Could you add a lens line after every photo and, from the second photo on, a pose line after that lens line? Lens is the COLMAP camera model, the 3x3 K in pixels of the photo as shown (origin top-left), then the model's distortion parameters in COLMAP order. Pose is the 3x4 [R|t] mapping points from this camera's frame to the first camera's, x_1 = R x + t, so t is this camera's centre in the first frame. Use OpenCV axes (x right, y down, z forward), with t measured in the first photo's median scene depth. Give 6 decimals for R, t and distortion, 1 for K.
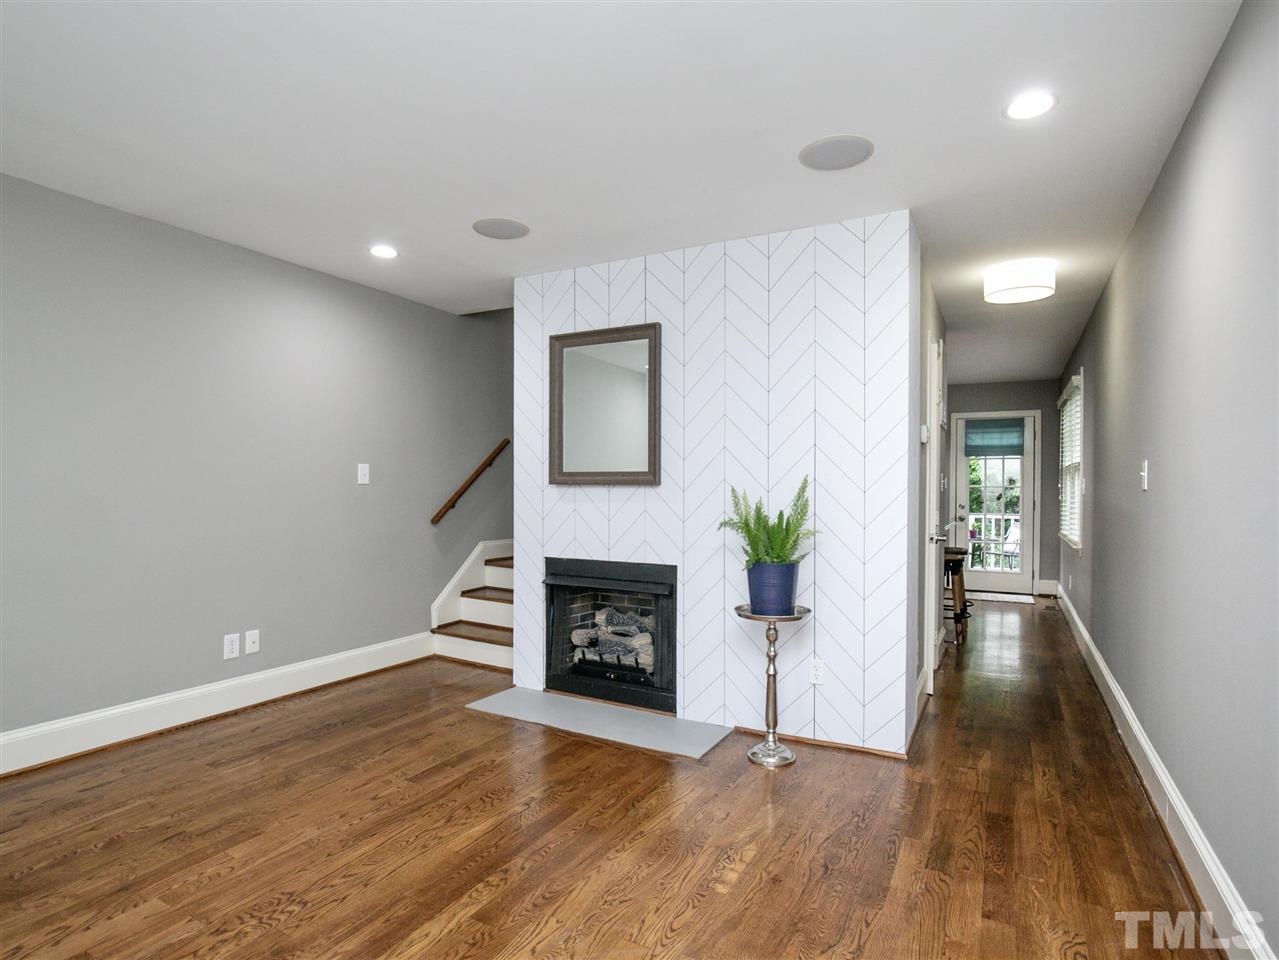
lens RADIAL K [[678.5, 0, 642.5], [0, 678.5, 477.5], [0, 0, 1]] dist [-0.029021, 0.001744]
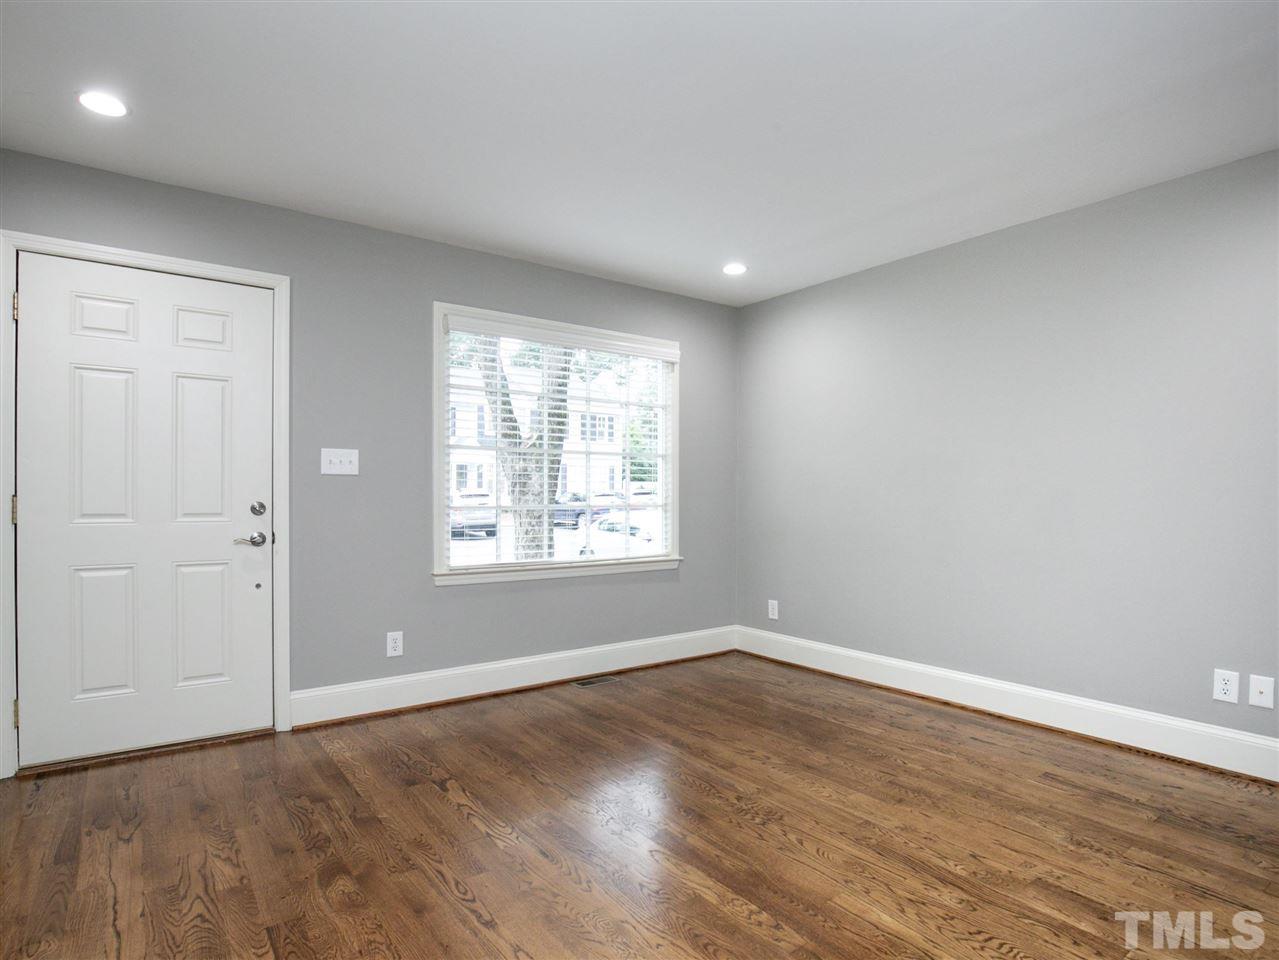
lens RADIAL K [[699.4, 0, 641.5], [0, 699.4, 490.6], [0, 0, 1]] dist [-0.027106, 0.000561]
pose [[-0.421663, -0.013227, -0.906656, 0.442789], [0.006262, 0.999827, -0.017498, 0.042798], [0.906731, -0.013056, -0.421507, 0.833940]]
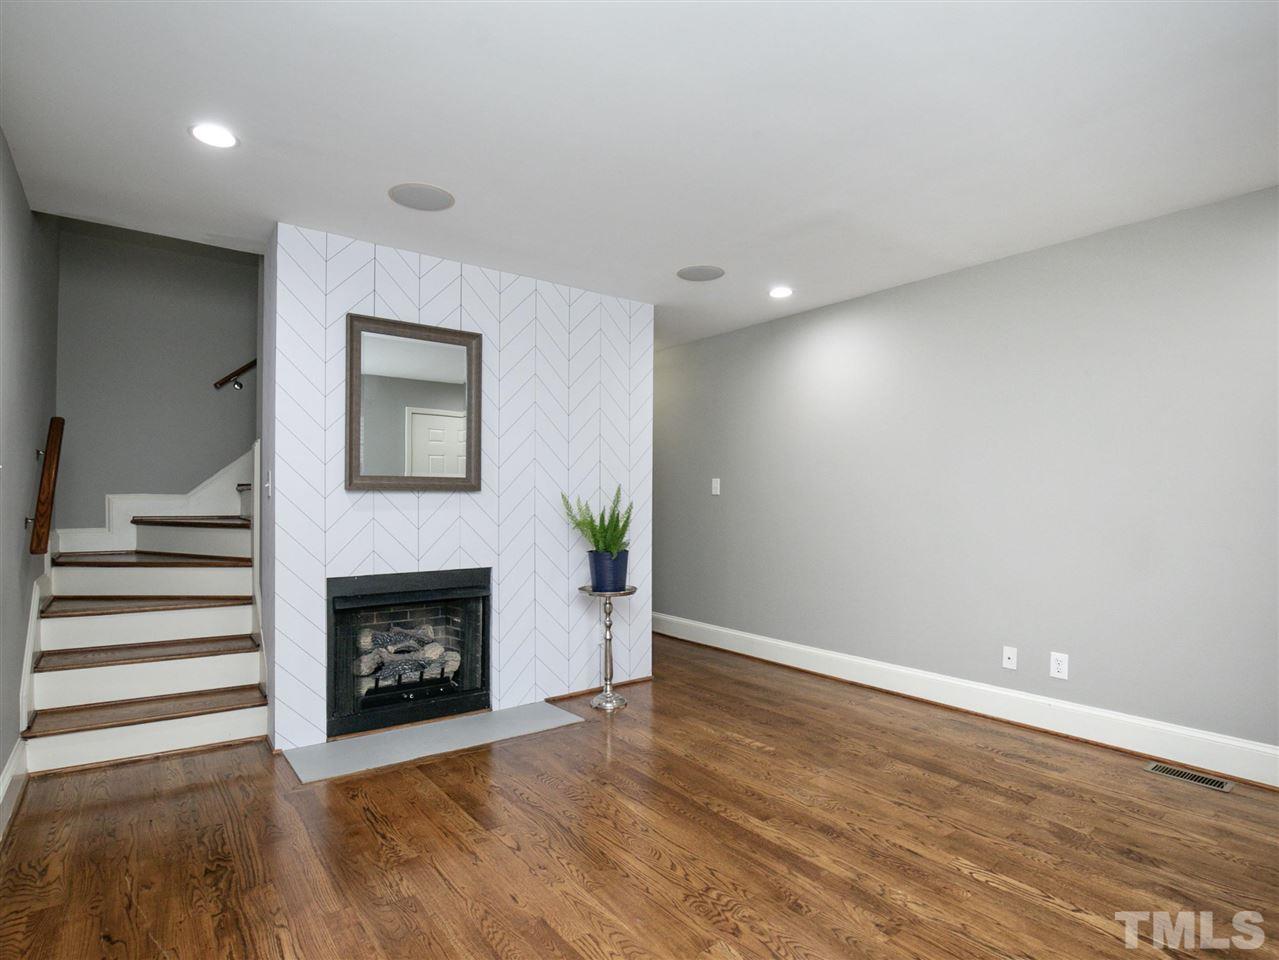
lens RADIAL K [[678.5, 0, 642.5], [0, 678.5, 477.5], [0, 0, 1]] dist [-0.029021, 0.001744]
pose [[0.405105, 0.020826, 0.914033, -0.962921], [-0.015280, 0.999755, -0.016007, 0.003628], [-0.914142, -0.007482, 0.405324, 0.418774]]
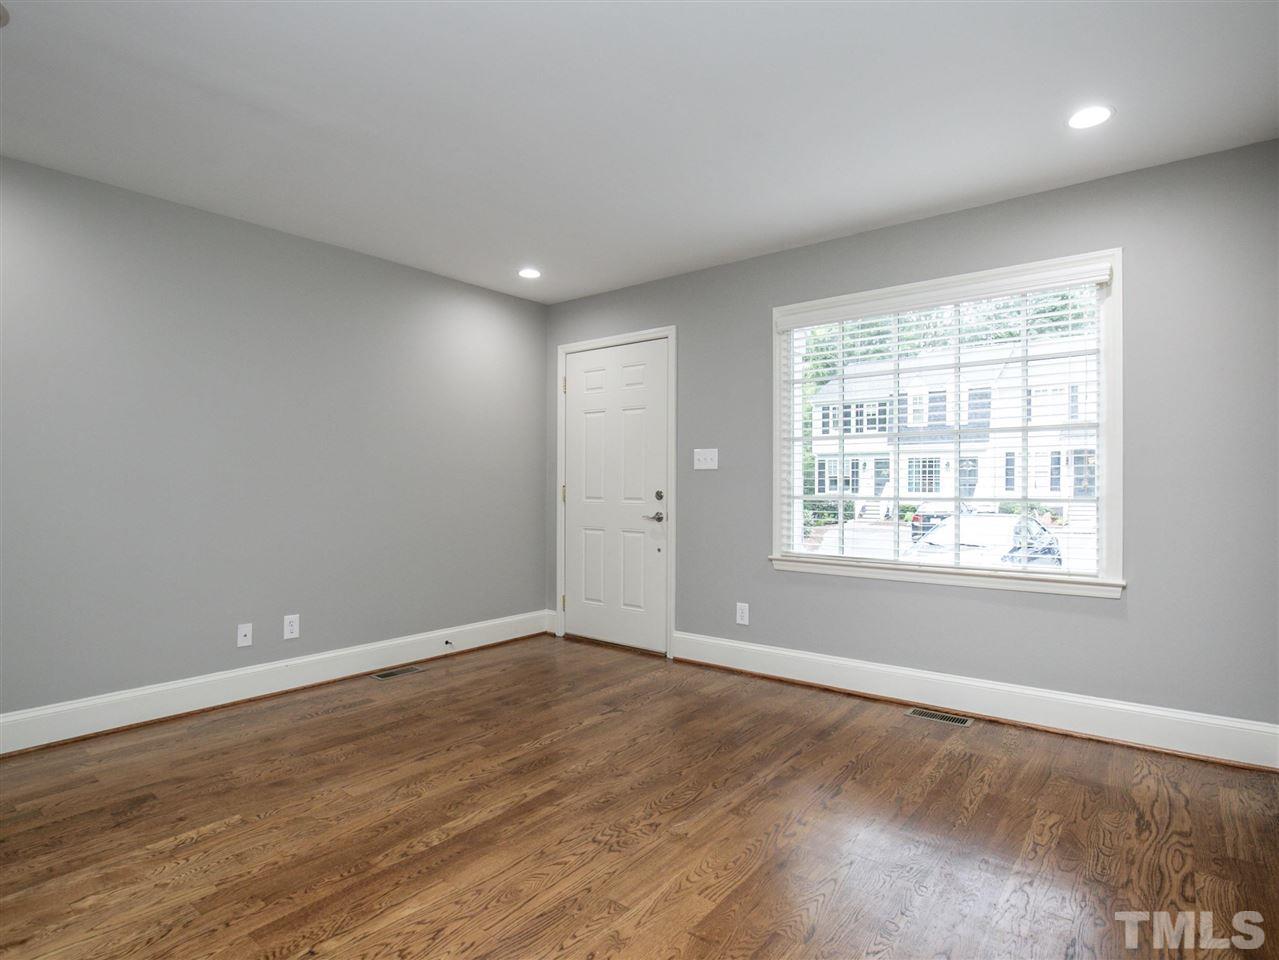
lens RADIAL K [[678.5, 0, 642.5], [0, 678.5, 477.5], [0, 0, 1]] dist [-0.029021, 0.001744]
pose [[-0.985133, -0.004931, 0.171723, -0.482136], [-0.009144, 0.999676, -0.023750, 0.045033], [-0.171550, -0.024967, -0.984859, 1.304124]]
